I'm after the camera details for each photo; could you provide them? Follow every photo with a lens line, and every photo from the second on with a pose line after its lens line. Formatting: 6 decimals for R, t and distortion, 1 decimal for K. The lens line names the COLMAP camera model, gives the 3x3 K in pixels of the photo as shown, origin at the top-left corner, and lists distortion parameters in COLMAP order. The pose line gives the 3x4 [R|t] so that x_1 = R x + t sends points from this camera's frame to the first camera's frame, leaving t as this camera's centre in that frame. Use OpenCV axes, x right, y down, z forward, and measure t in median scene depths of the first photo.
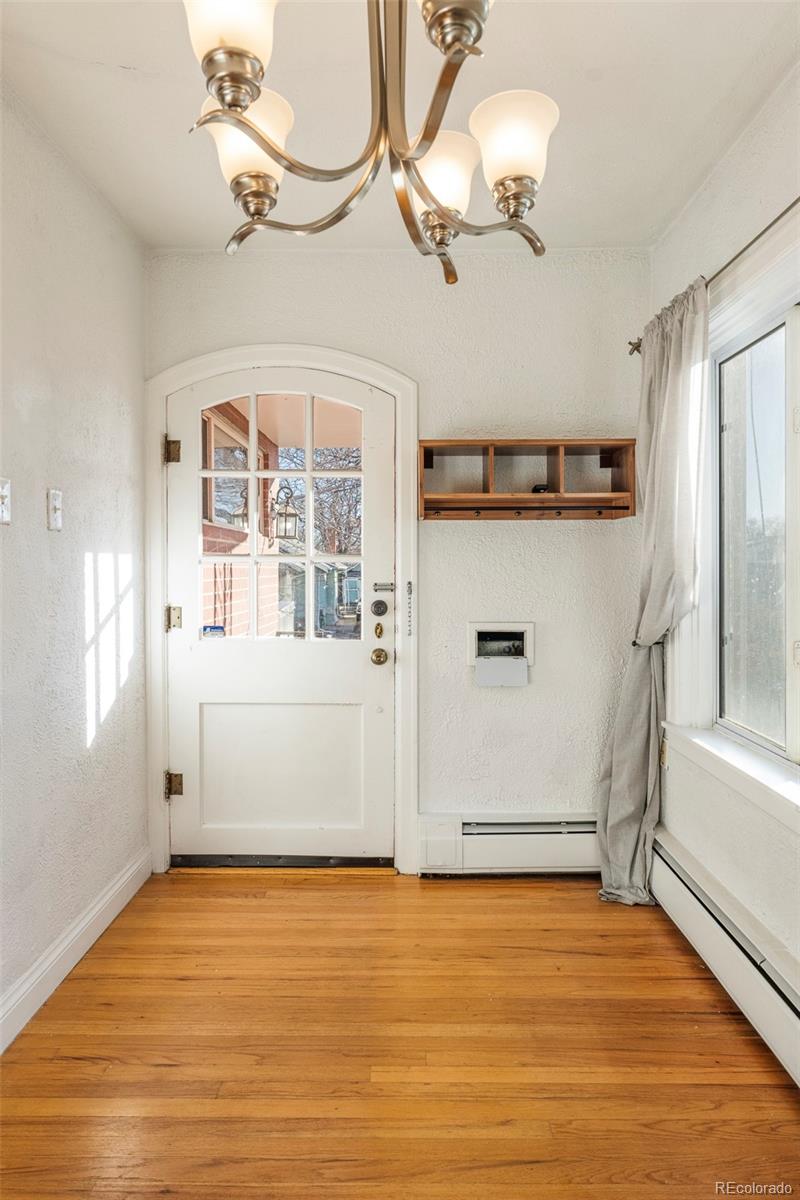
lens RADIAL K [[739.1, 0, 399.7], [0, 739.1, 576.6], [0, 0, 1]] dist [-0.002349, 0.001136]
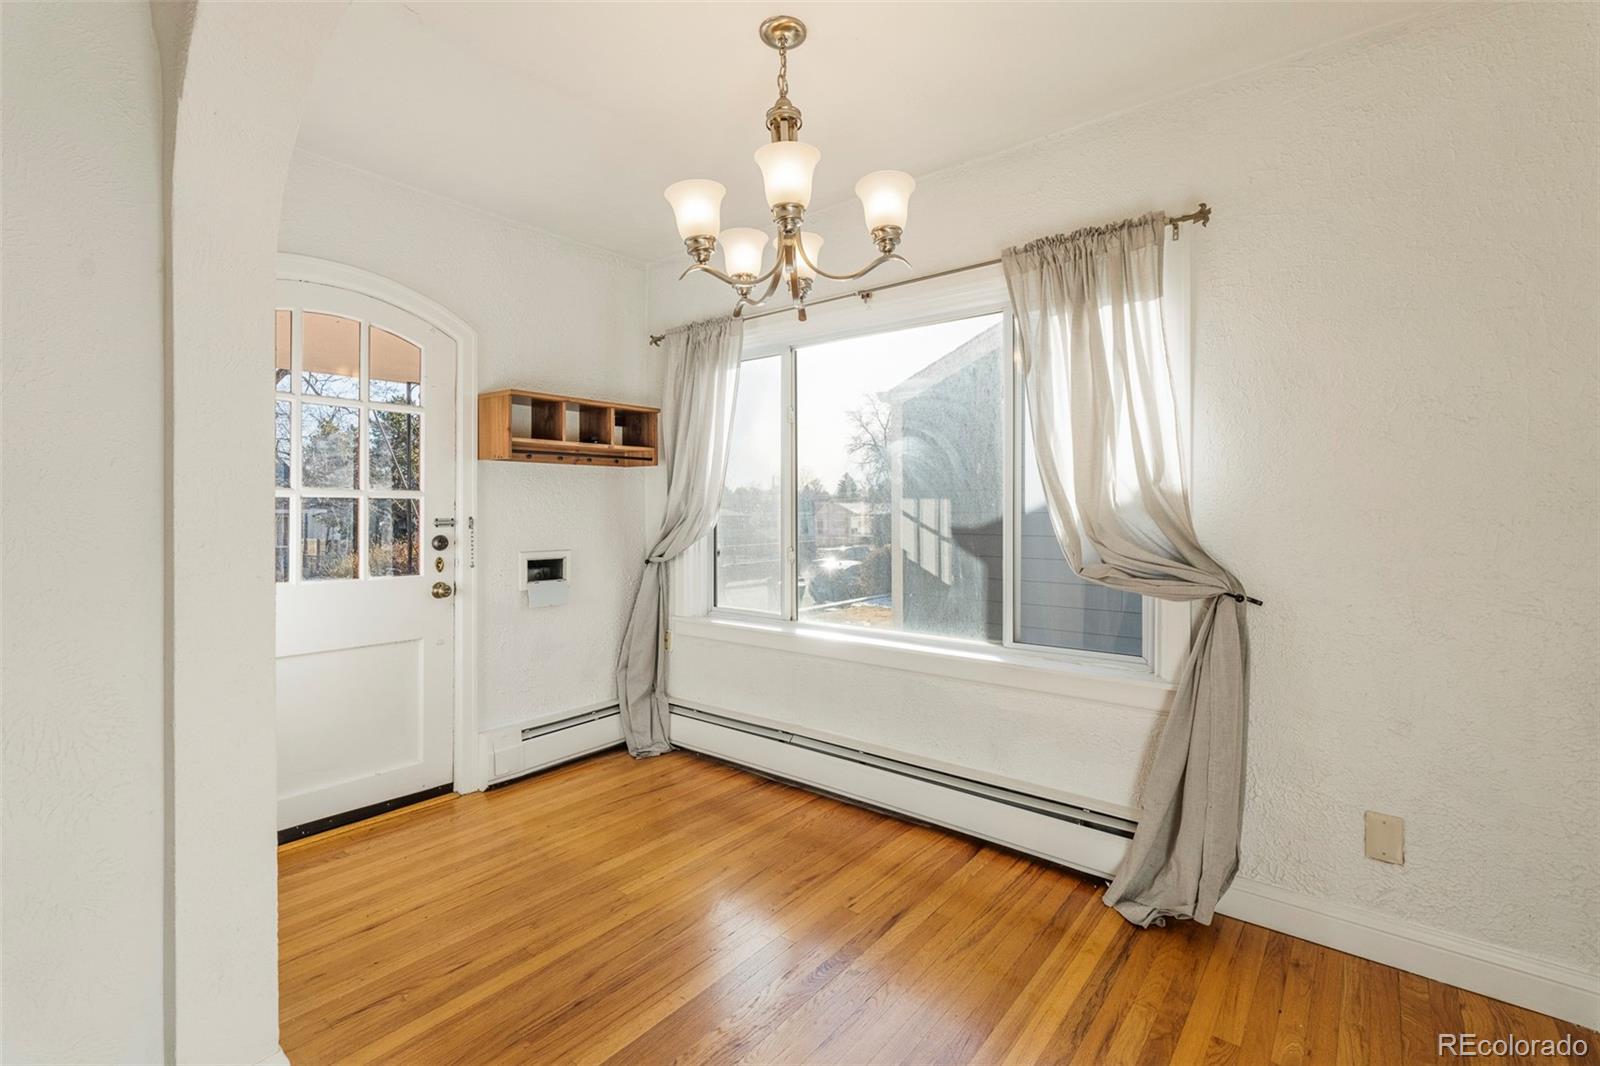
lens RADIAL K [[743.6, 0, 802.0], [0, 743.6, 519.2], [0, 0, 1]] dist [-0.002611, 0.000810]
pose [[0.609460, -0.011476, 0.792734, -0.557233], [0.012460, 0.999910, 0.004896, 0.011005], [-0.792719, 0.006894, 0.609548, -0.031603]]
